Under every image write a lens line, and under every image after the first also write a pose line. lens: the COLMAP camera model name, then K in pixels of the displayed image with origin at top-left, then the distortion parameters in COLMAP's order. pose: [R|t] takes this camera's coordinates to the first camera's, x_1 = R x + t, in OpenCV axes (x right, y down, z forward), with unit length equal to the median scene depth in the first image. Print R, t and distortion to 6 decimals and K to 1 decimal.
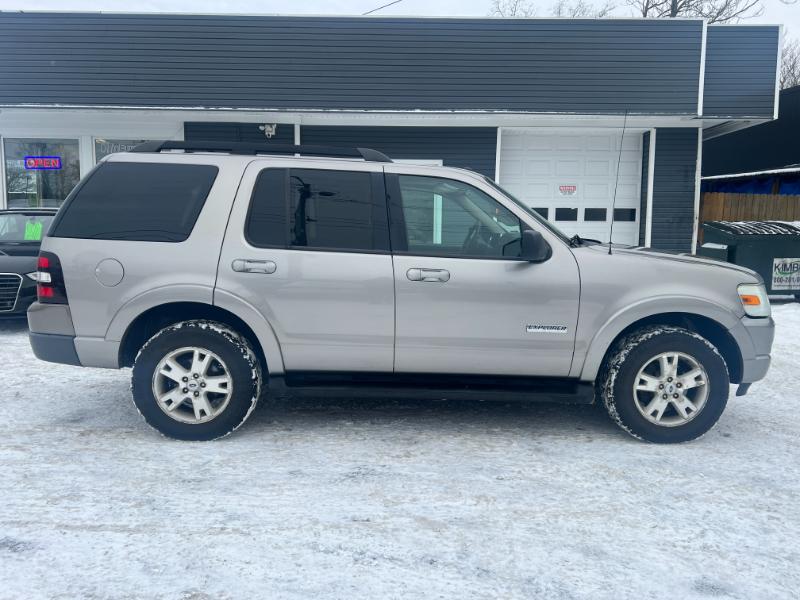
lens RADIAL K [[600.0, 0, 400.0], [0, 600.0, 300.0], [0, 0, 1]] dist [0.047291, -0.051639]
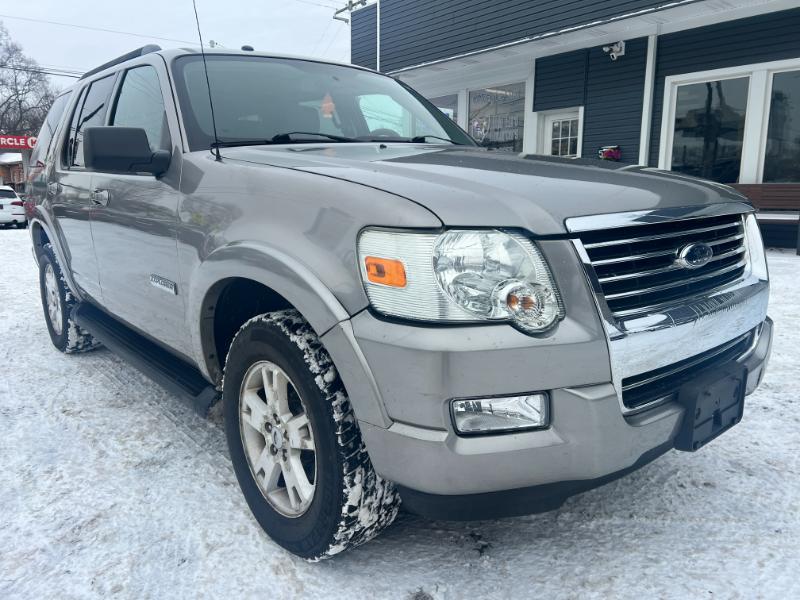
lens RADIAL K [[605.6, 0, 398.3], [0, 605.6, 295.5], [0, 0, 1]] dist [0.043389, -0.055336]
pose [[0.618626, 0.124635, -0.775737, 0.898813], [-0.079276, 0.992201, 0.096193, -0.022084], [0.781676, 0.001990, 0.623682, 0.791629]]
